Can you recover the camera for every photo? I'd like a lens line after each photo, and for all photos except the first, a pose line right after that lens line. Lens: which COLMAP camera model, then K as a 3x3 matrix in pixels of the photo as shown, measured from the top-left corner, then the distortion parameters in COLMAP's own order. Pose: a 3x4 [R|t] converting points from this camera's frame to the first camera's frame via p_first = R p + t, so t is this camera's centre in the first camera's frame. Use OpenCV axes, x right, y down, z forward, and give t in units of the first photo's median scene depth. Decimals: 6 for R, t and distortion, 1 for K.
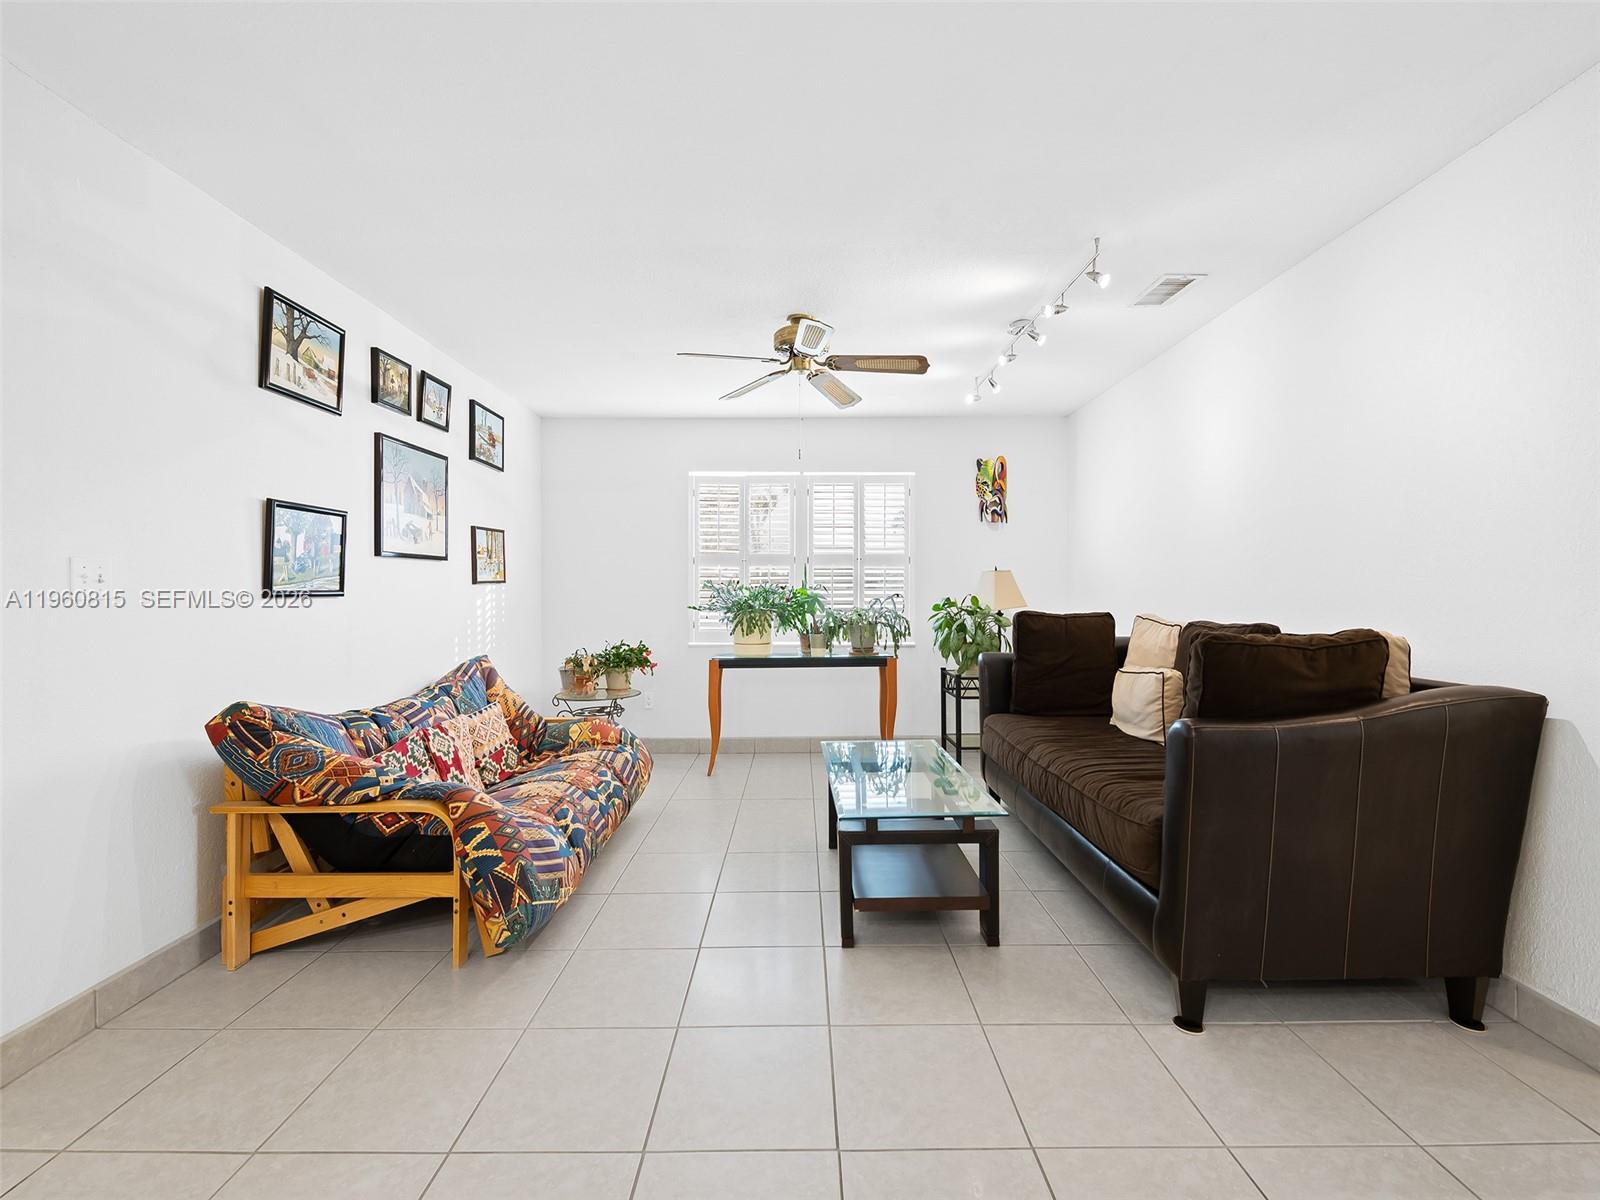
lens RADIAL K [[734.2, 0, 806.4], [0, 734.2, 596.4], [0, 0, 1]] dist [-0.000634, -0.000239]
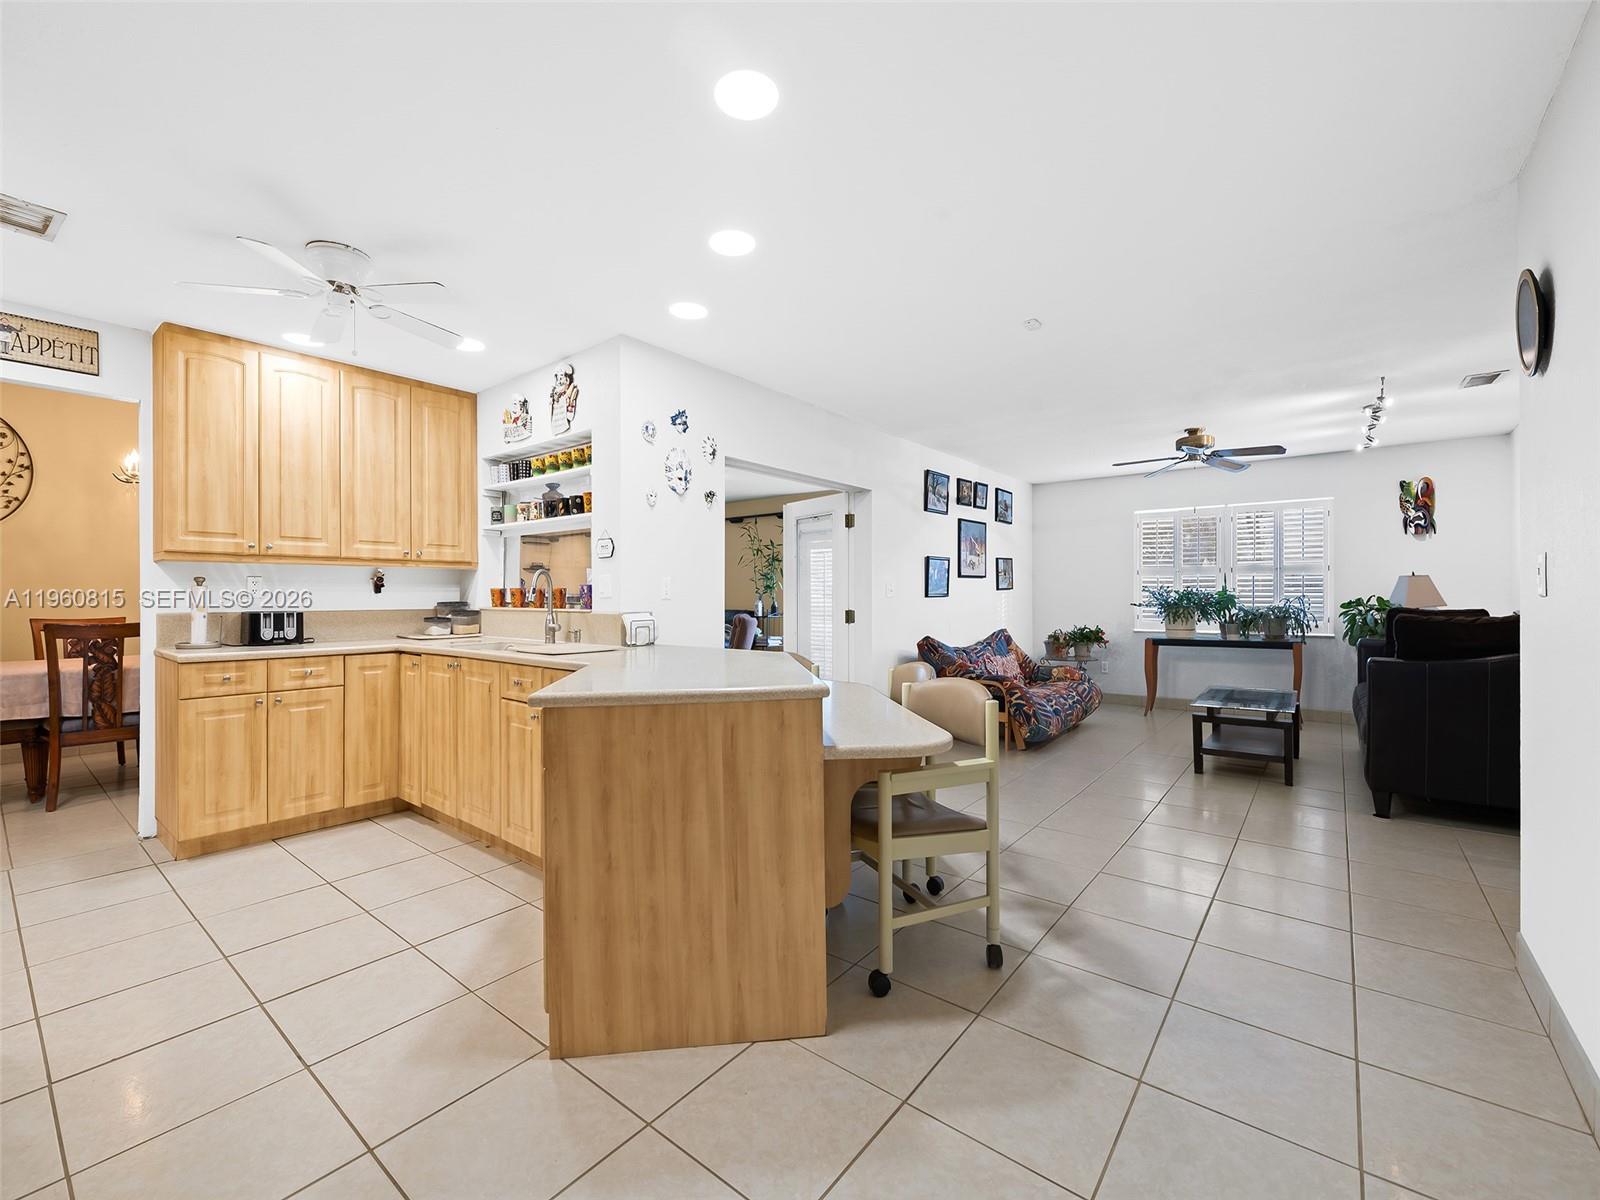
lens RADIAL K [[667.0, 0, 799.1], [0, 667.0, 597.8], [0, 0, 1]] dist [-0.001924, 0.000033]
pose [[0.786737, 0.000086, -0.617289, 0.176542], [-0.001258, 0.999998, -0.001464, 0.005070], [0.617288, 0.001929, 0.786735, -0.595894]]
